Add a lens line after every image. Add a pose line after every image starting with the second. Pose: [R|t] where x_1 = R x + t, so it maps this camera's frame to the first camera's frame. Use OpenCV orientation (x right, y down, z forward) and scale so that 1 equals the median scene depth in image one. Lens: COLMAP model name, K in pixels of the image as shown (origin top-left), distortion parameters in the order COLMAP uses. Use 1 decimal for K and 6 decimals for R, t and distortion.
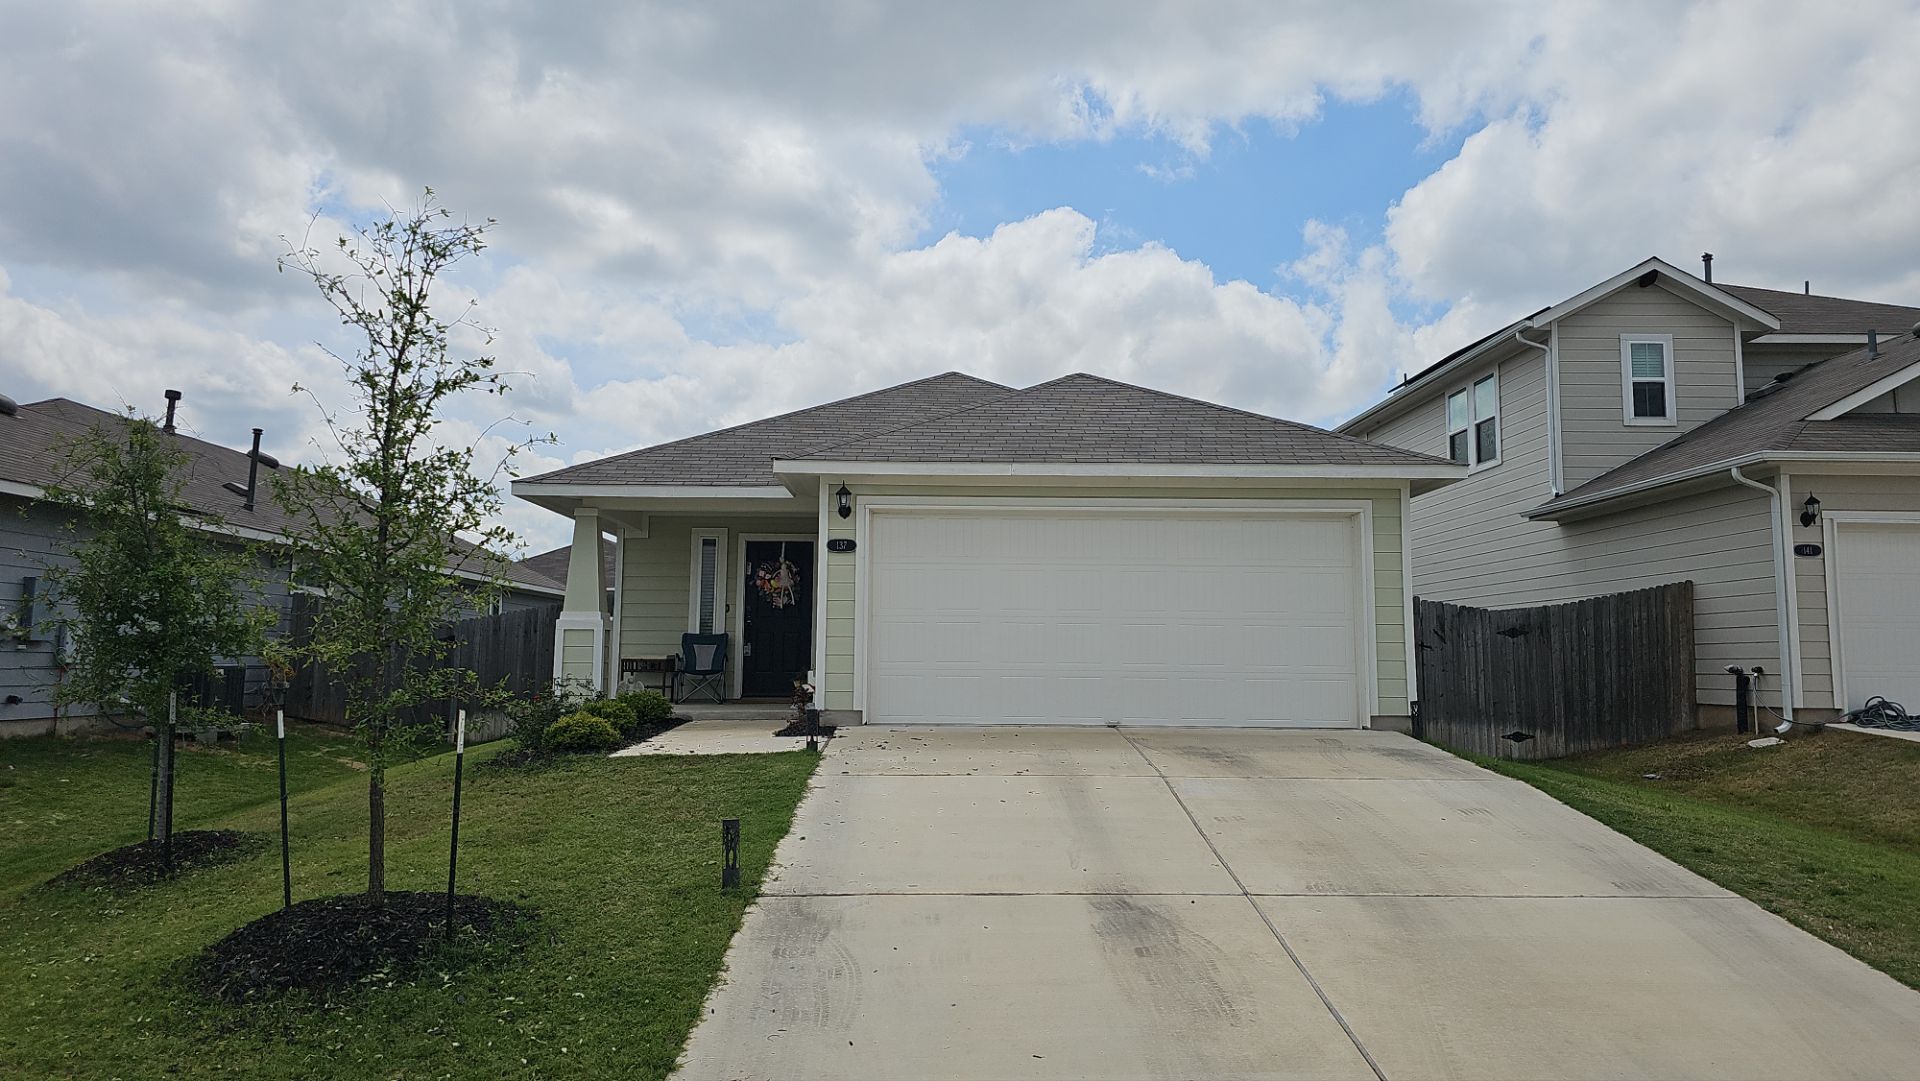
lens RADIAL K [[1291.8, 0, 970.0], [0, 1291.8, 532.4], [0, 0, 1]] dist [0.027569, -0.004452]
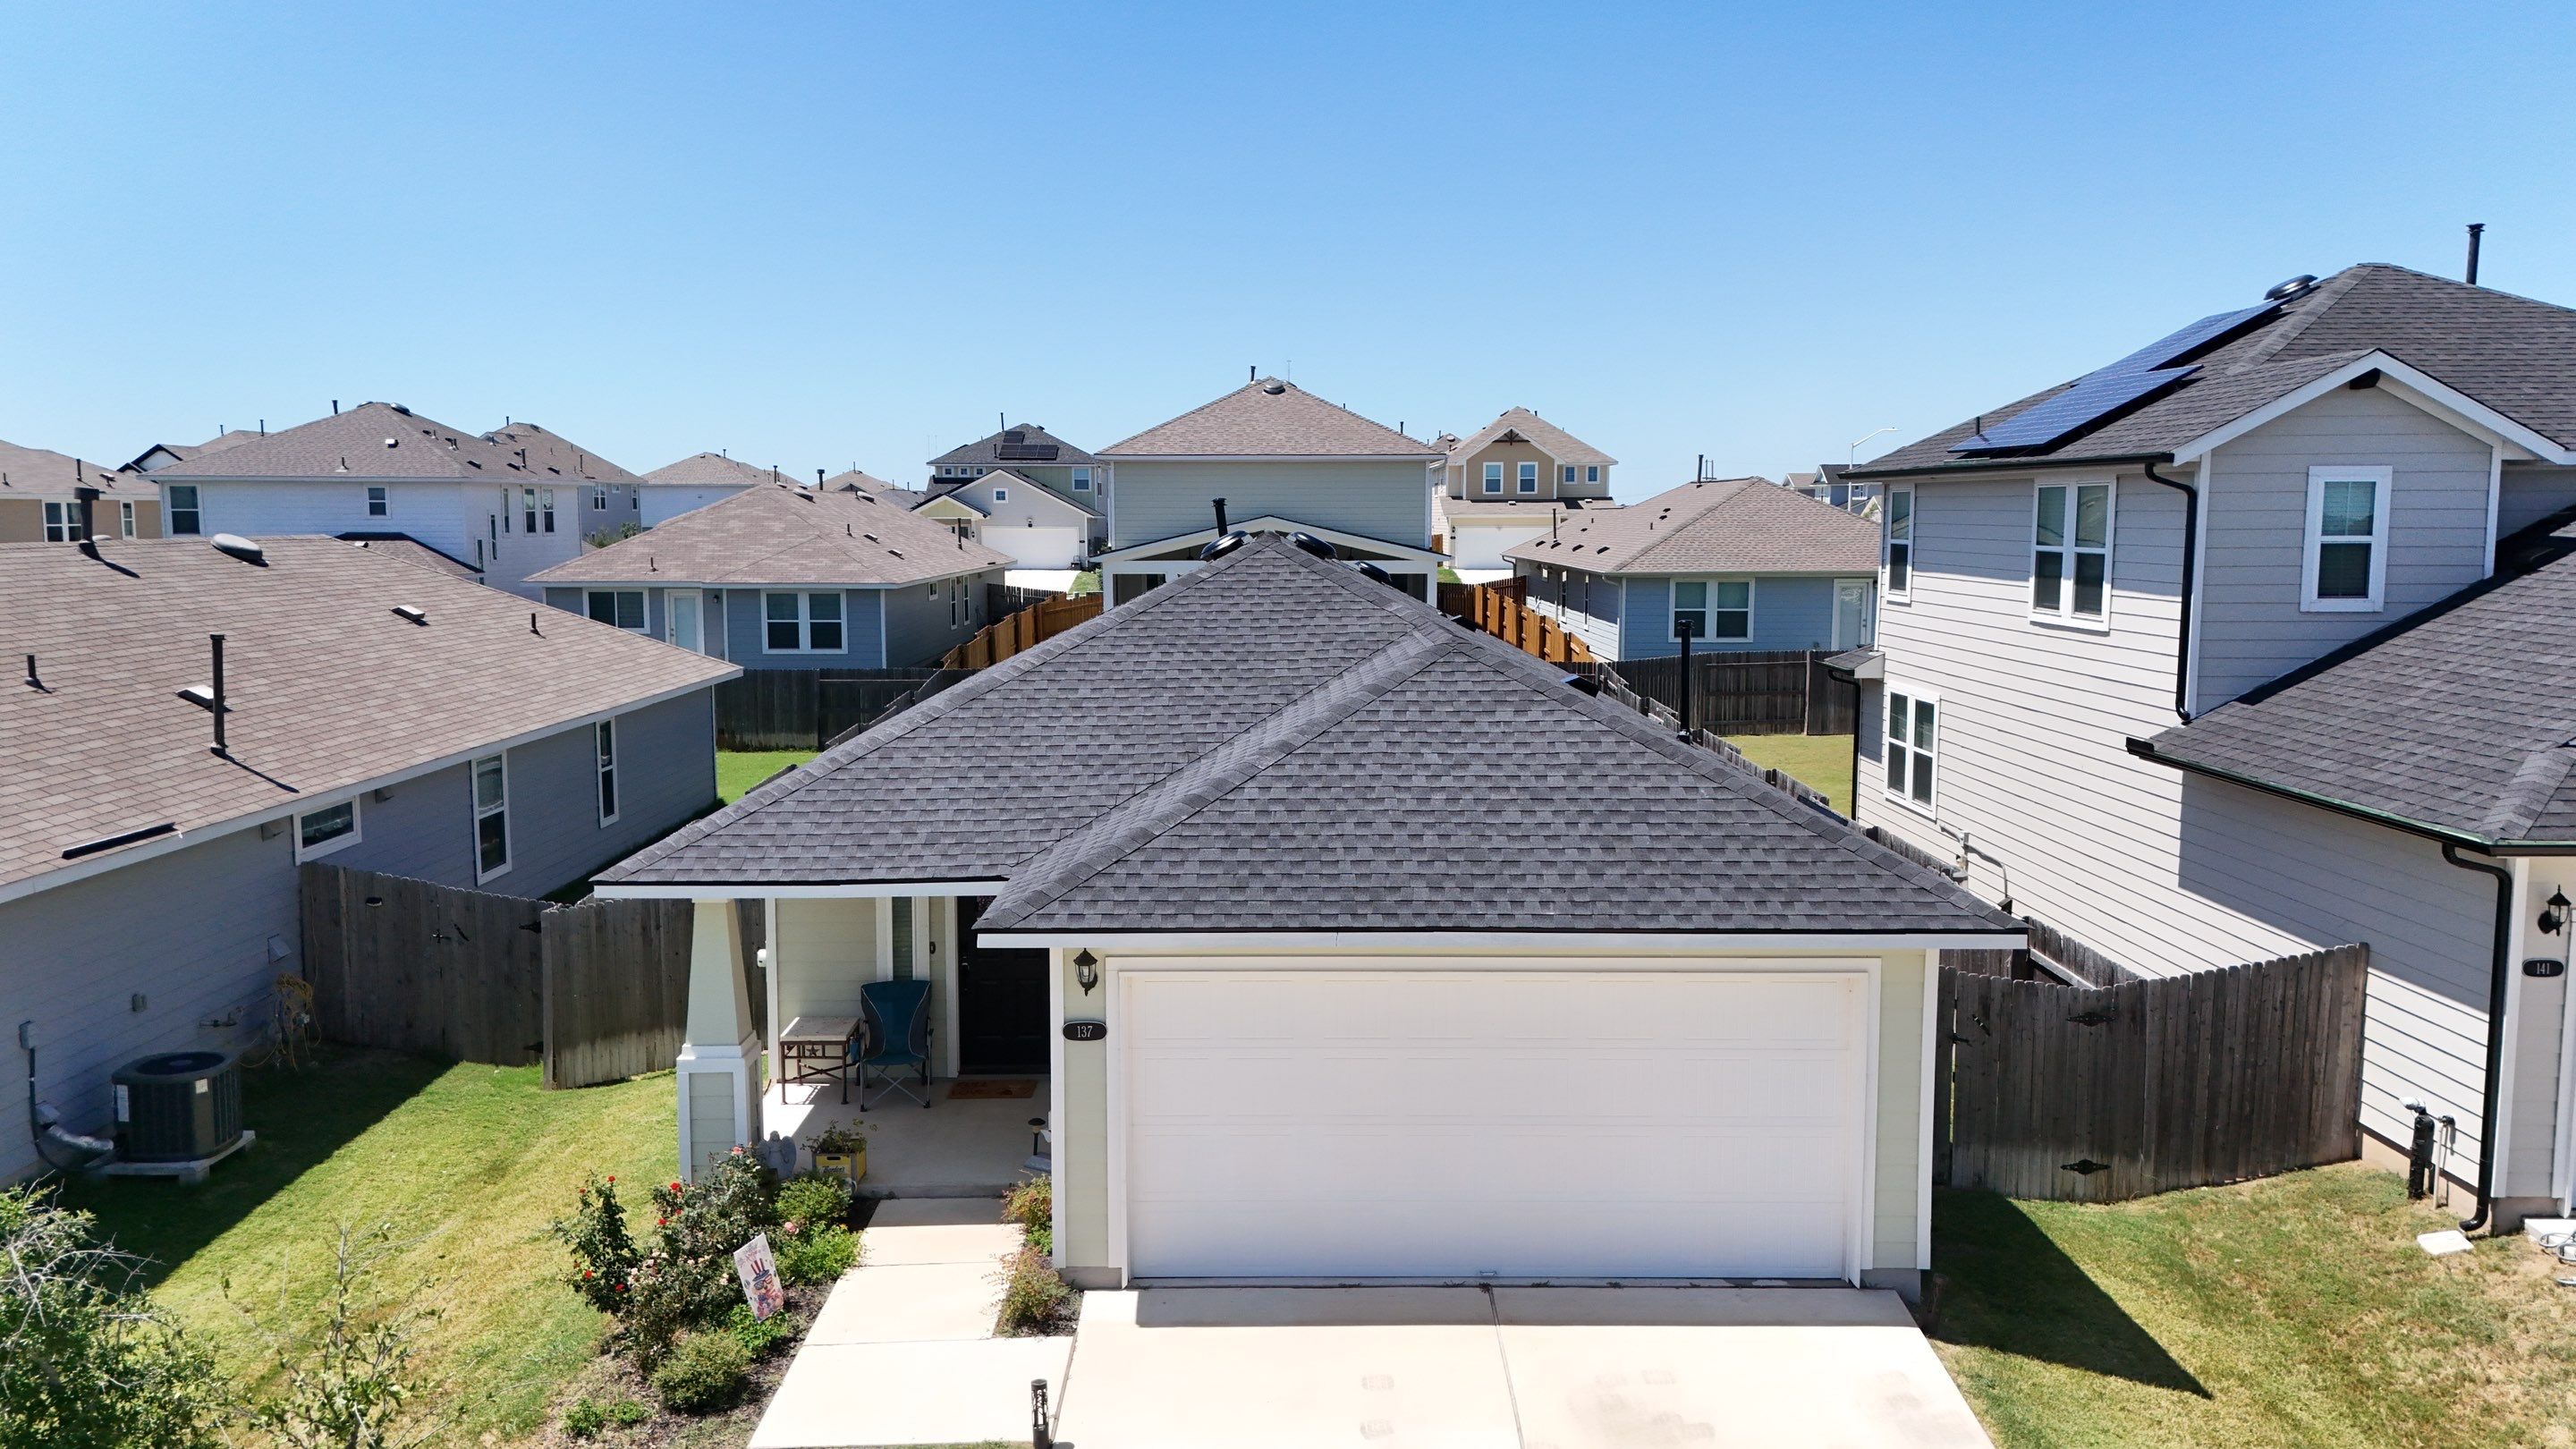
lens RADIAL K [[1902.7, 0, 1288.3], [0, 1902.7, 726.8], [0, 0, 1]] dist [0.066124, -0.060577]
pose [[0.999788, -0.002662, -0.020441, 0.022515], [0.006945, 0.977148, 0.212447, -0.286615], [0.019408, -0.212544, 0.976959, 0.048028]]
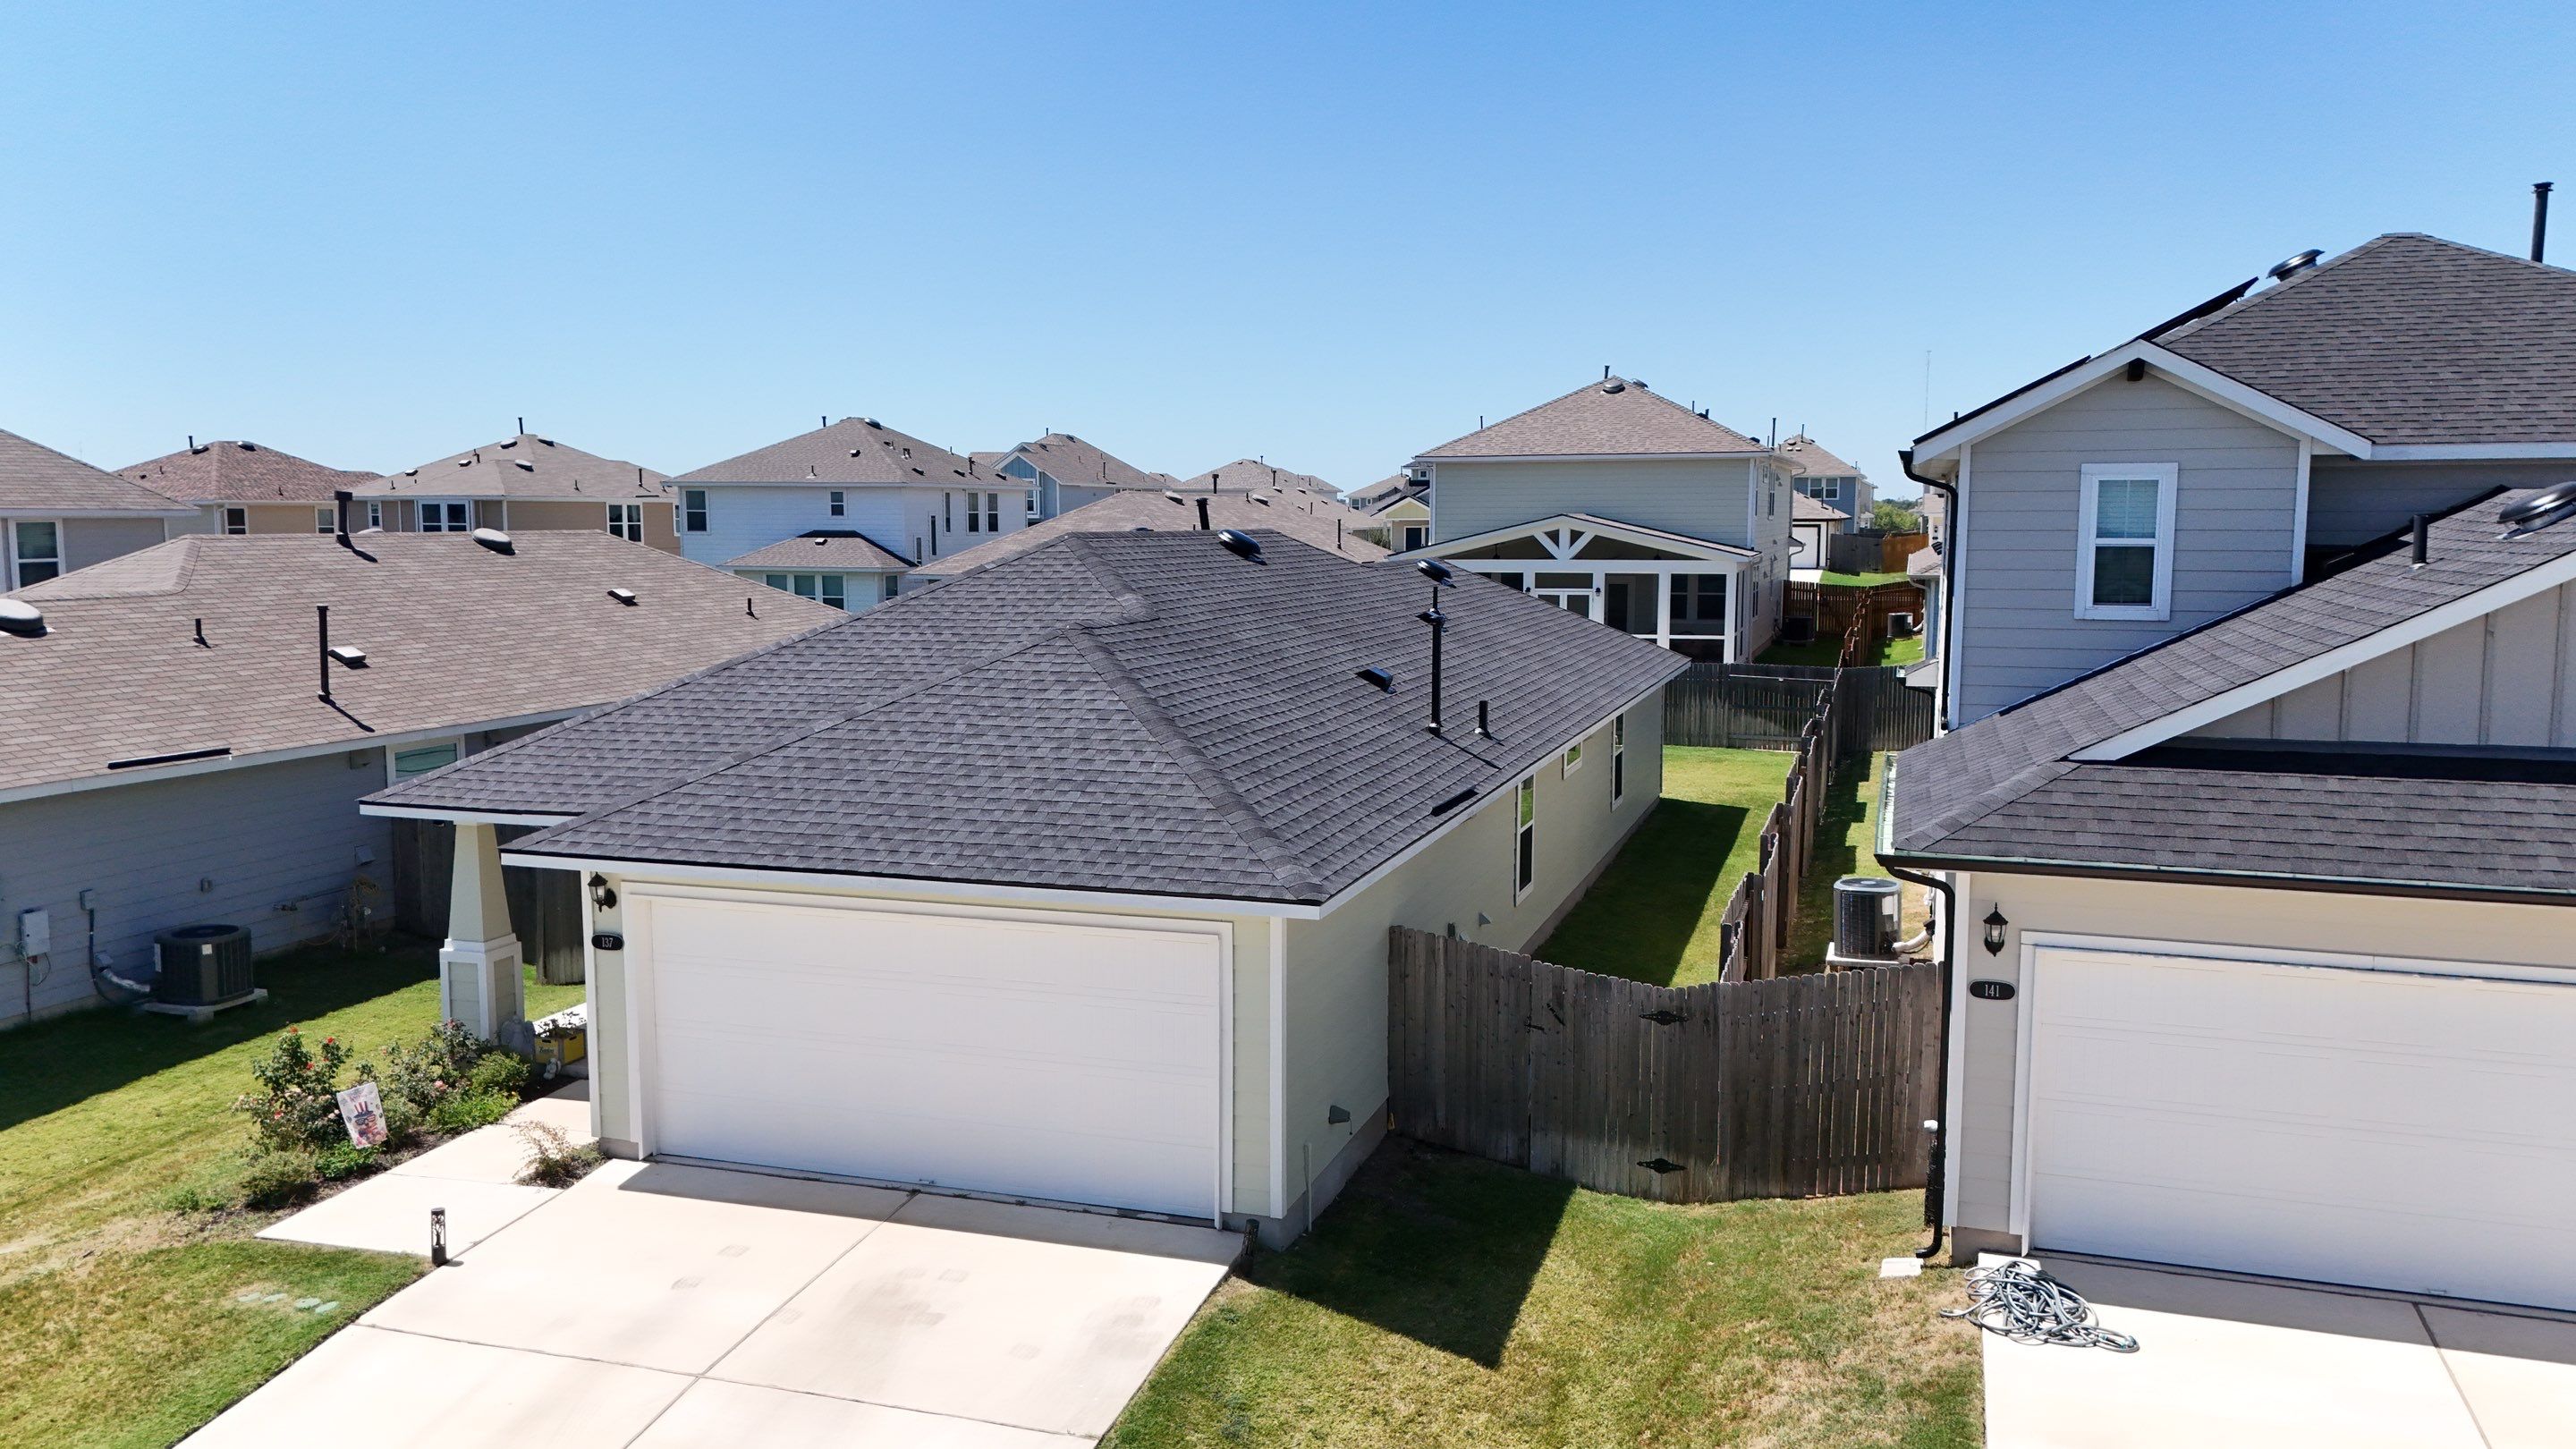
lens RADIAL K [[1902.7, 0, 1293.3], [0, 1902.7, 731.4], [0, 0, 1]] dist [0.066124, -0.060577]
pose [[0.942368, 0.034655, -0.332778, 0.563728], [0.037132, 0.977644, 0.206962, -0.282240], [0.332511, -0.207391, 0.920014, 0.051039]]
